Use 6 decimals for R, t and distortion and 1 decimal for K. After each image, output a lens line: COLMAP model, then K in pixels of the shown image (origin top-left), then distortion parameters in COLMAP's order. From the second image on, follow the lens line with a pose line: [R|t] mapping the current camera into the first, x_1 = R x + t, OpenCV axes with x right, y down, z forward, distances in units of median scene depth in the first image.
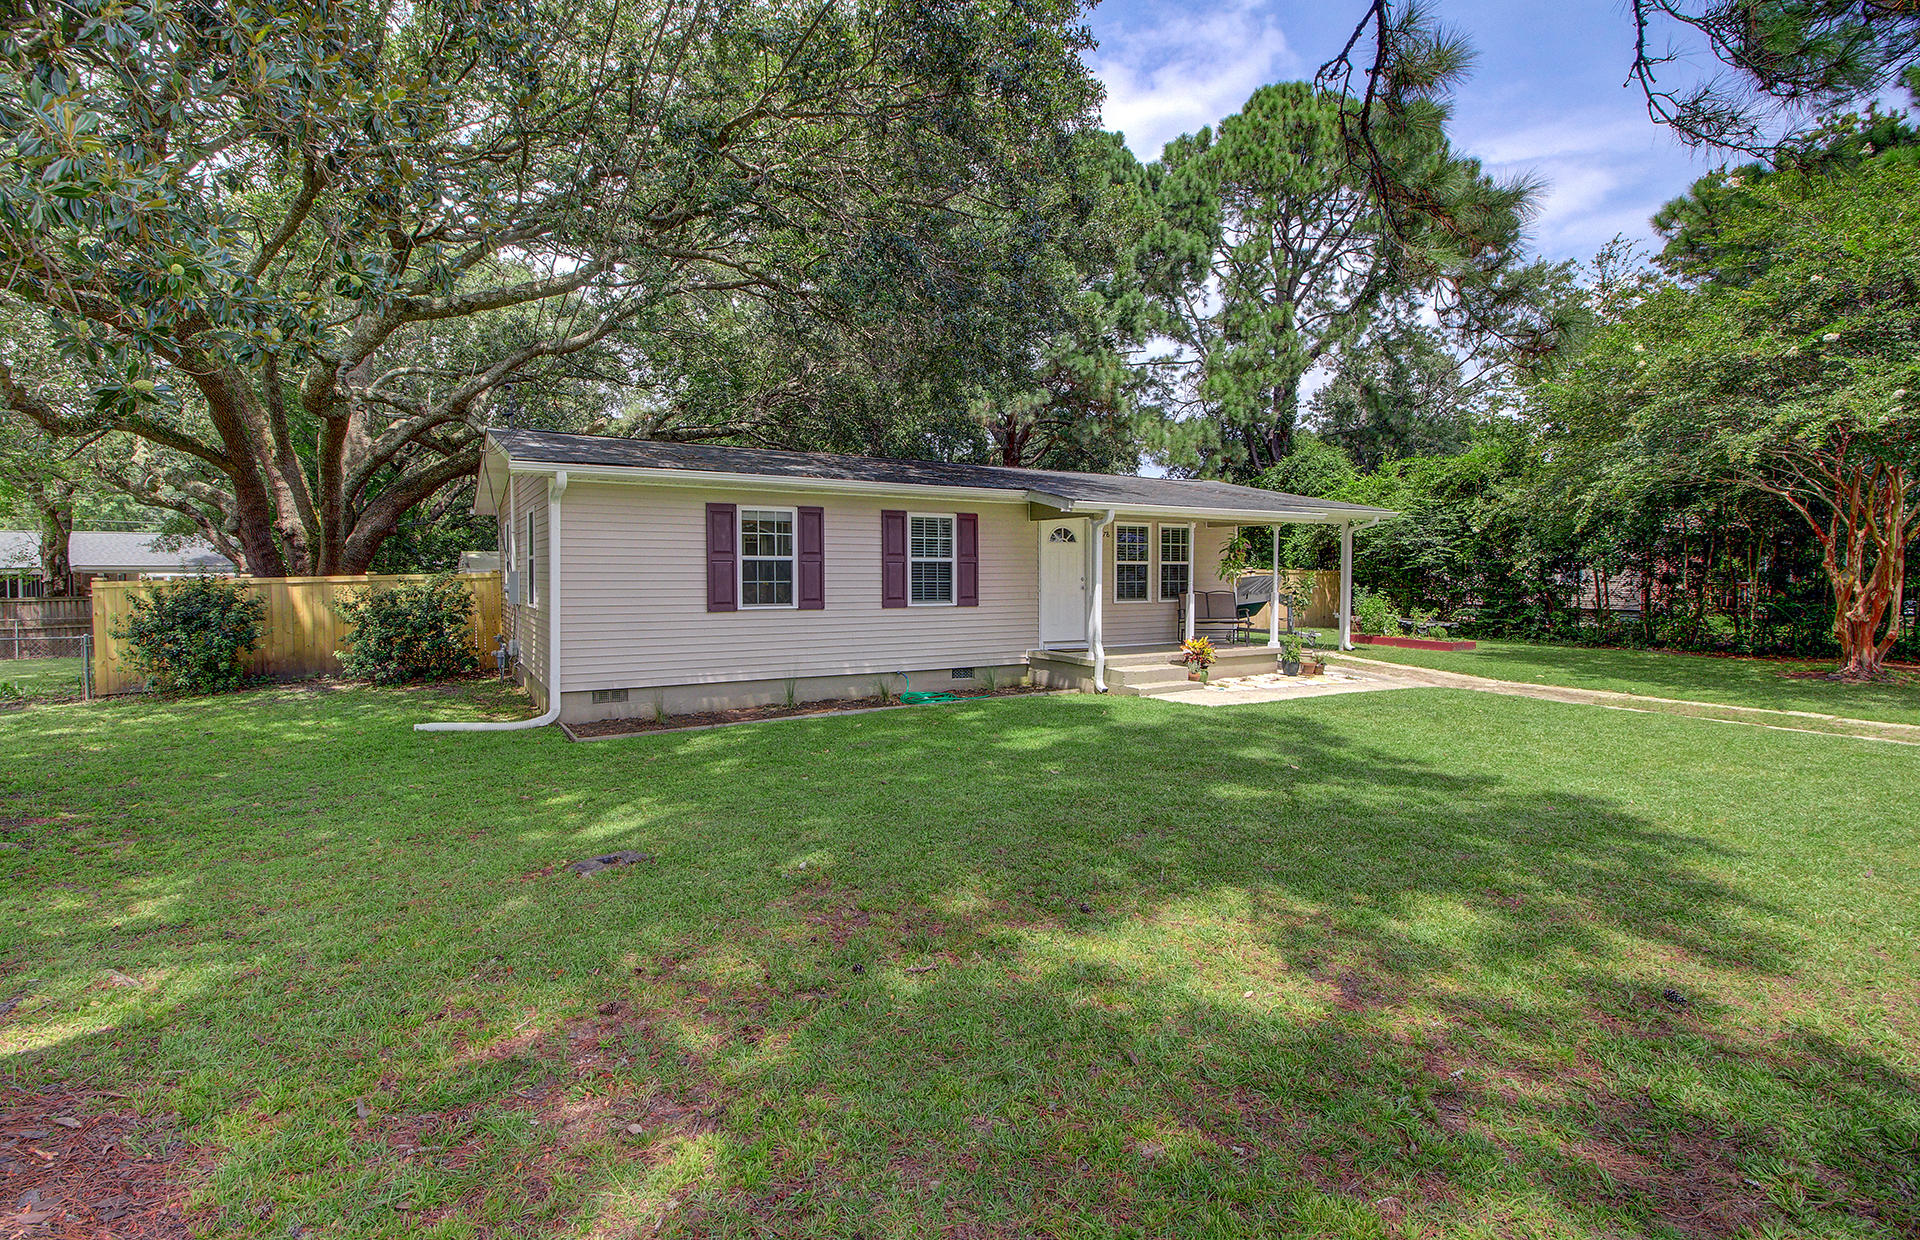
lens RADIAL K [[879.5, 0, 941.0], [0, 879.5, 610.8], [0, 0, 1]] dist [0.002286, -0.000987]
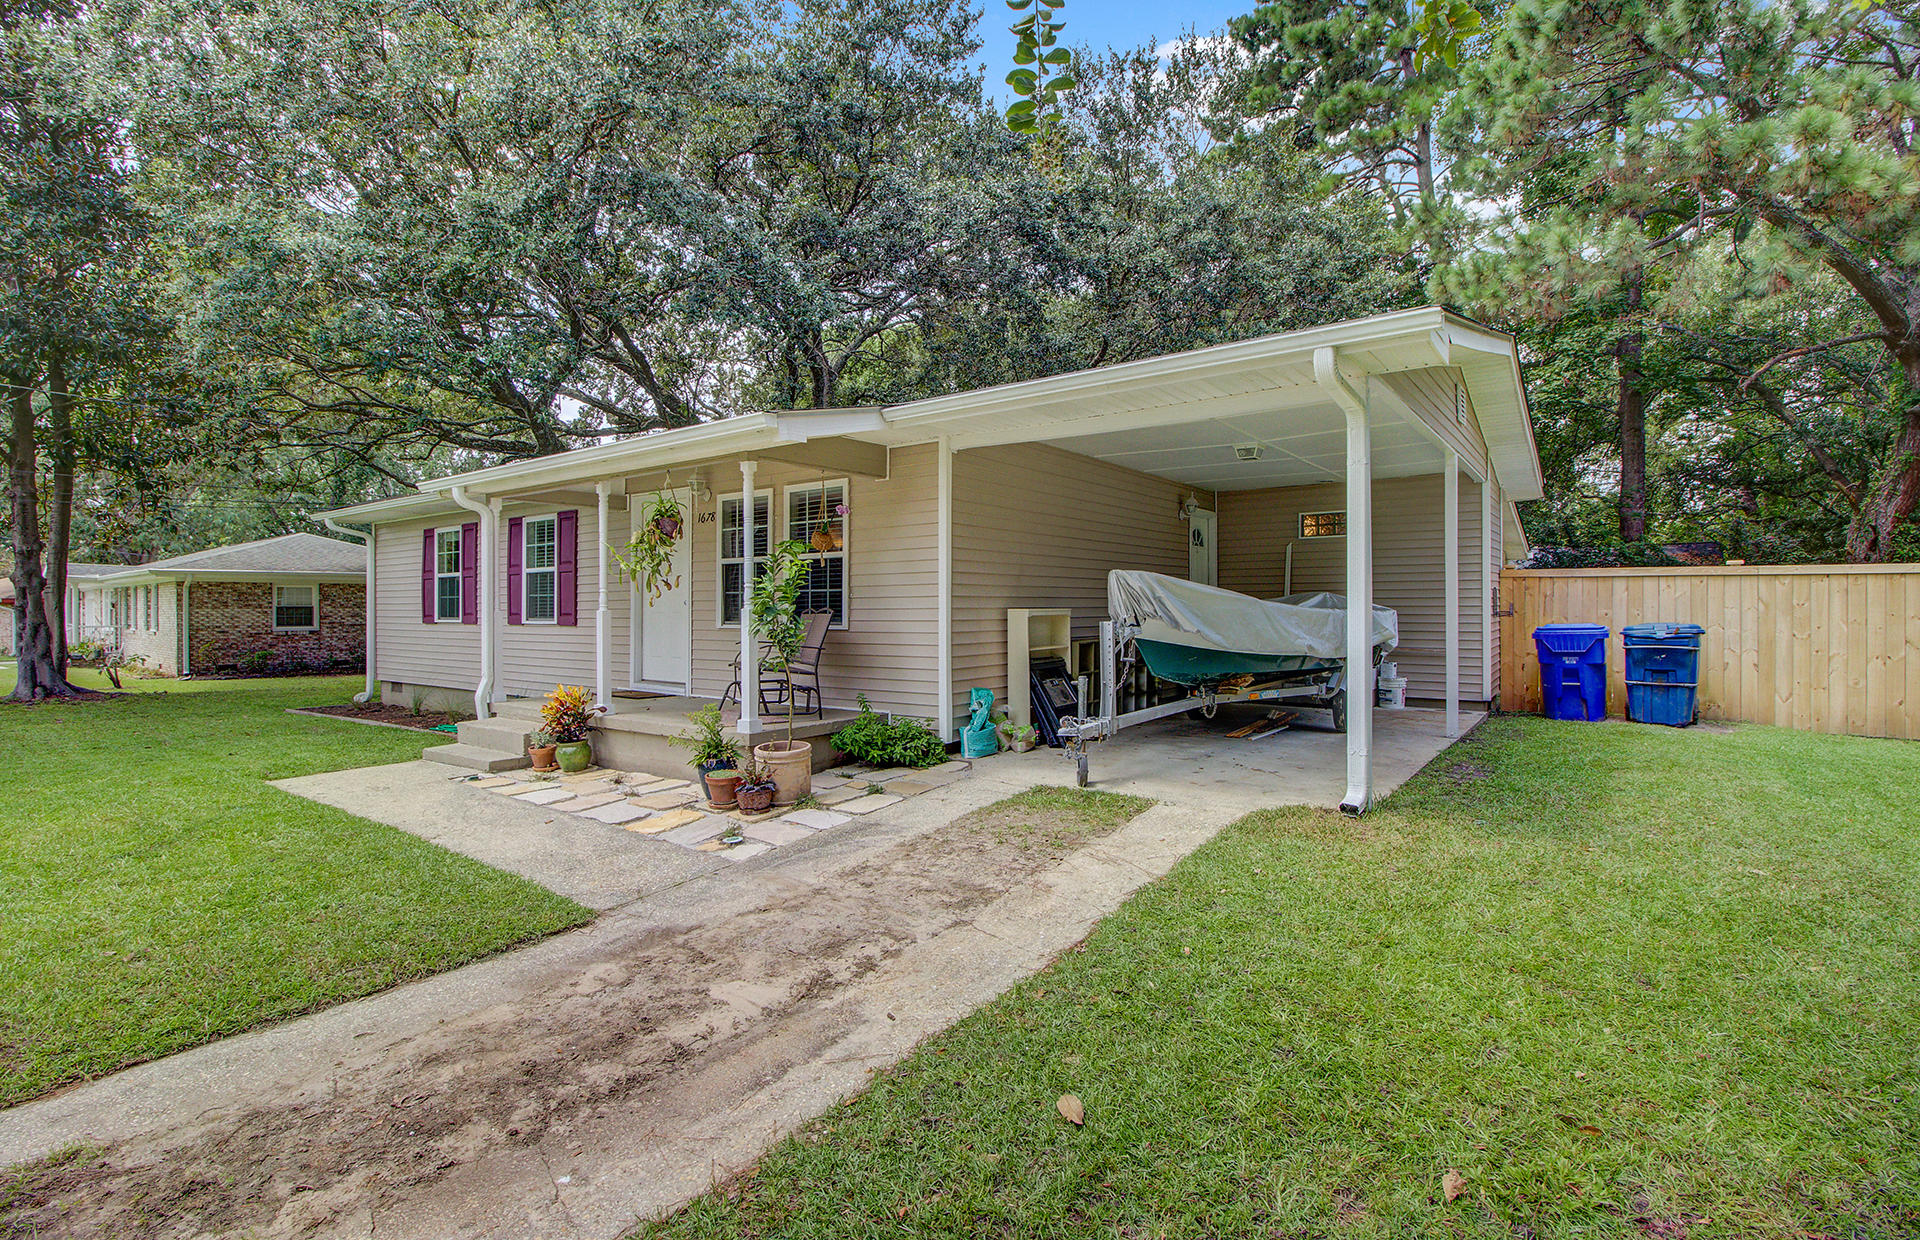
lens RADIAL K [[887.9, 0, 964.0], [0, 887.9, 599.2], [0, 0, 1]] dist [-0.007127, -0.001202]
pose [[0.395471, -0.012579, -0.918392, 0.920109], [-0.035521, 0.998949, -0.028978, -0.018660], [0.917791, 0.044082, 0.394608, 1.012066]]
